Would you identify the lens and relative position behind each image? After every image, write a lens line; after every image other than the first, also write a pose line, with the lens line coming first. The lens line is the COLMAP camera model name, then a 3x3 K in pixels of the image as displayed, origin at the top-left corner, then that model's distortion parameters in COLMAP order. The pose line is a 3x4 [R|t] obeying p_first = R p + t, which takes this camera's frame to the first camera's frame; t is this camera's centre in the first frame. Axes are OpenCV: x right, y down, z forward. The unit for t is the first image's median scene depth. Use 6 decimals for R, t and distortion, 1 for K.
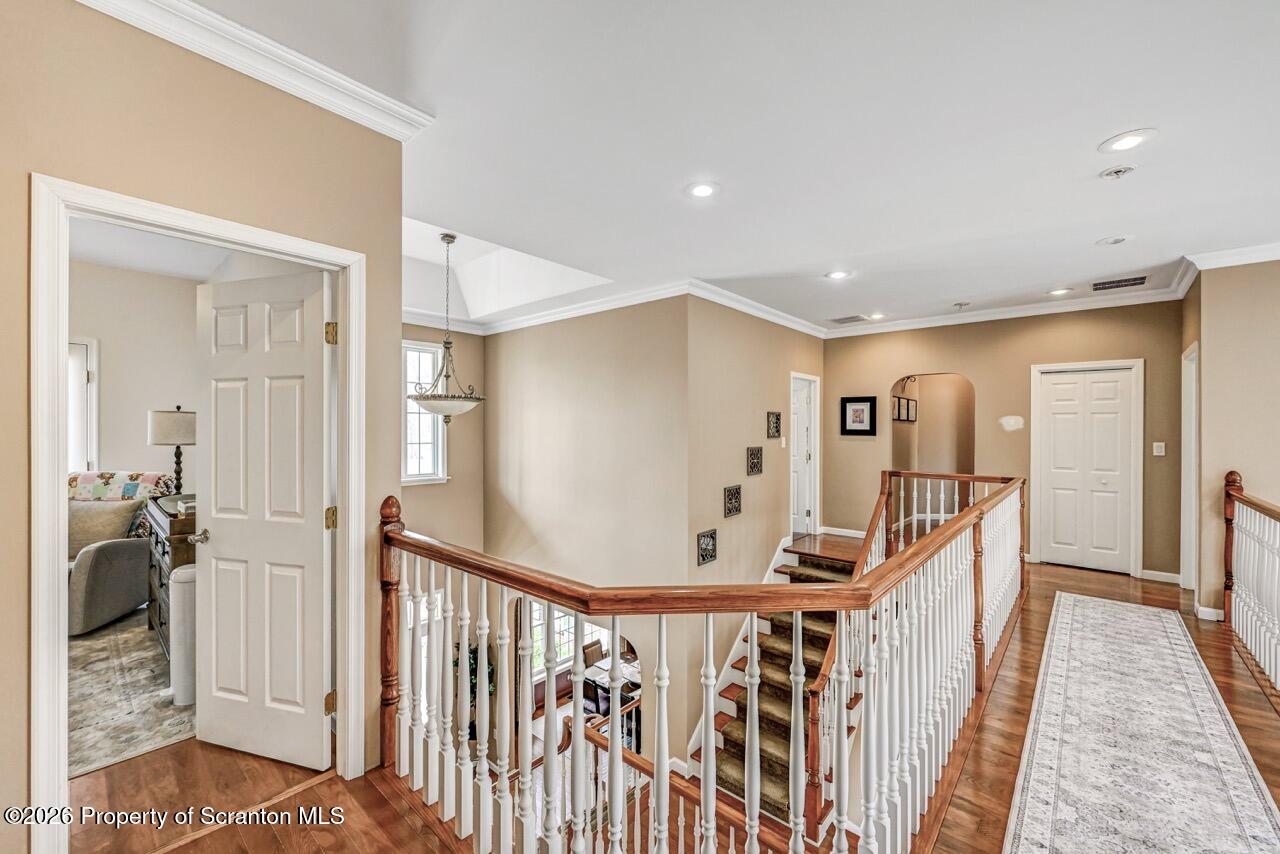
lens RADIAL K [[516.8, 0, 644.8], [0, 516.8, 432.0], [0, 0, 1]] dist [-0.000747, 0.000052]
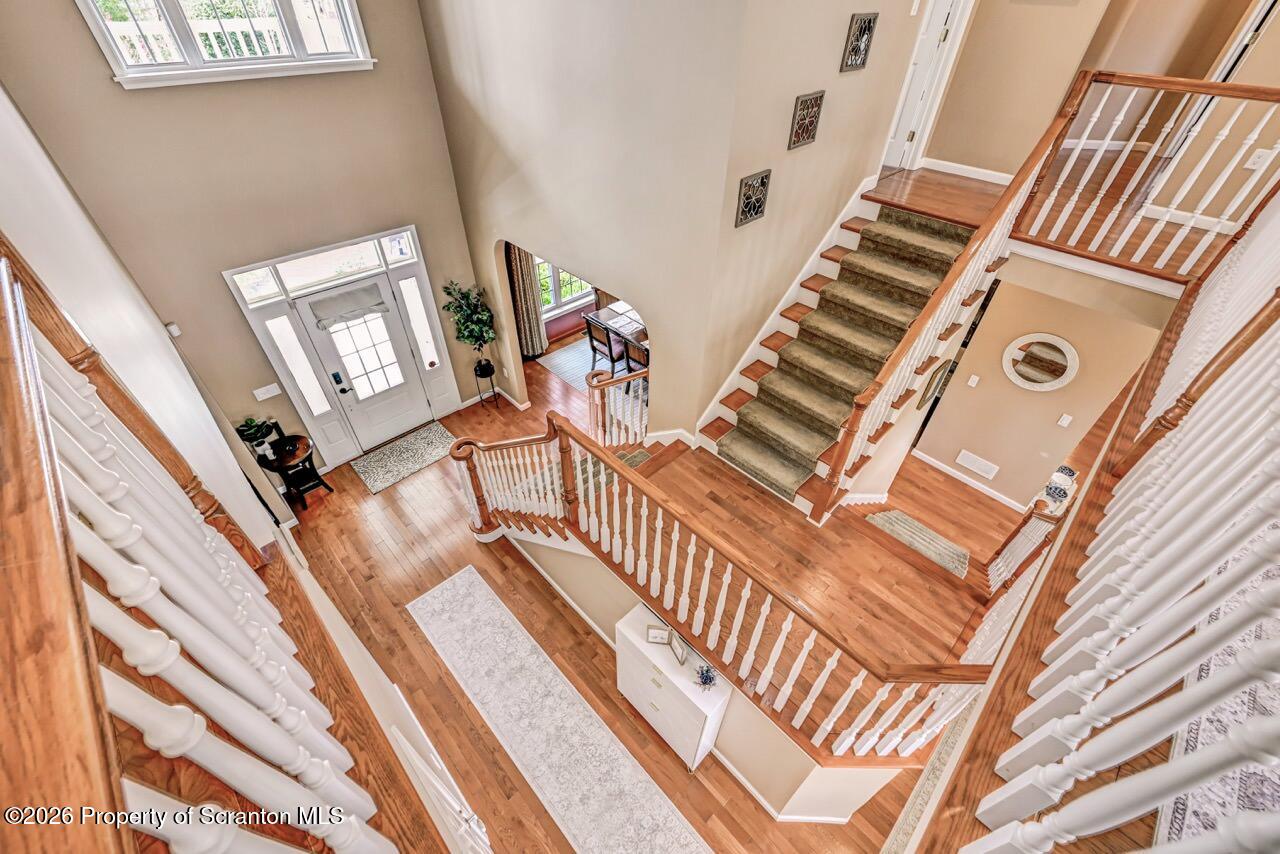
lens RADIAL K [[533.8, 0, 631.8], [0, 533.8, 415.0], [0, 0, 1]] dist [0.000374, 0.000545]
pose [[0.995798, 0.068441, -0.060846, 0.021876], [-0.014897, 0.776635, 0.629775, 0.005479], [0.090357, -0.626222, 0.774391, 0.243275]]
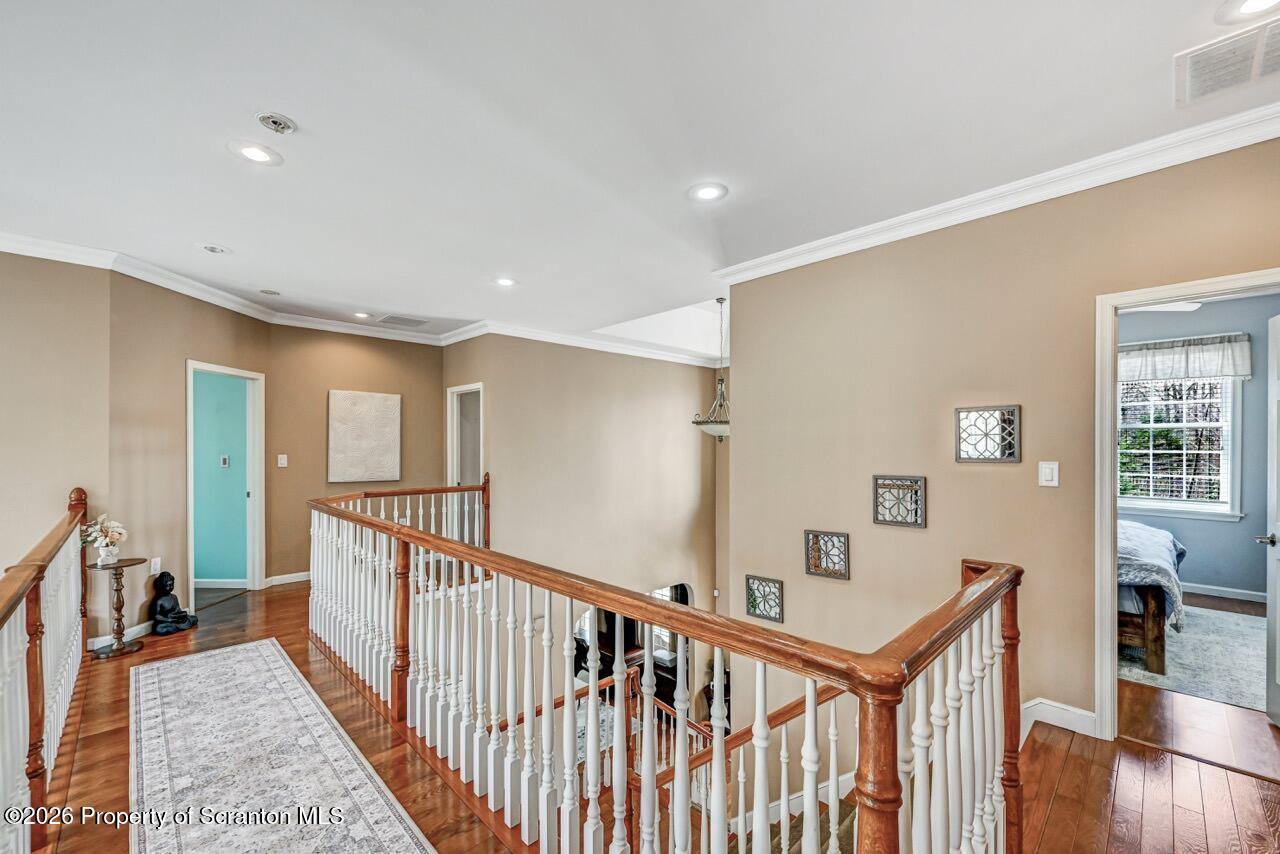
lens RADIAL K [[525.7, 0, 640.3], [0, 525.7, 441.9], [0, 0, 1]] dist [0.003539, 0.000391]
pose [[-0.081736, 0.003092, -0.996649, 0.816664], [0.000479, 0.999995, 0.003063, -0.010680], [0.996654, -0.000227, -0.081737, 0.788646]]
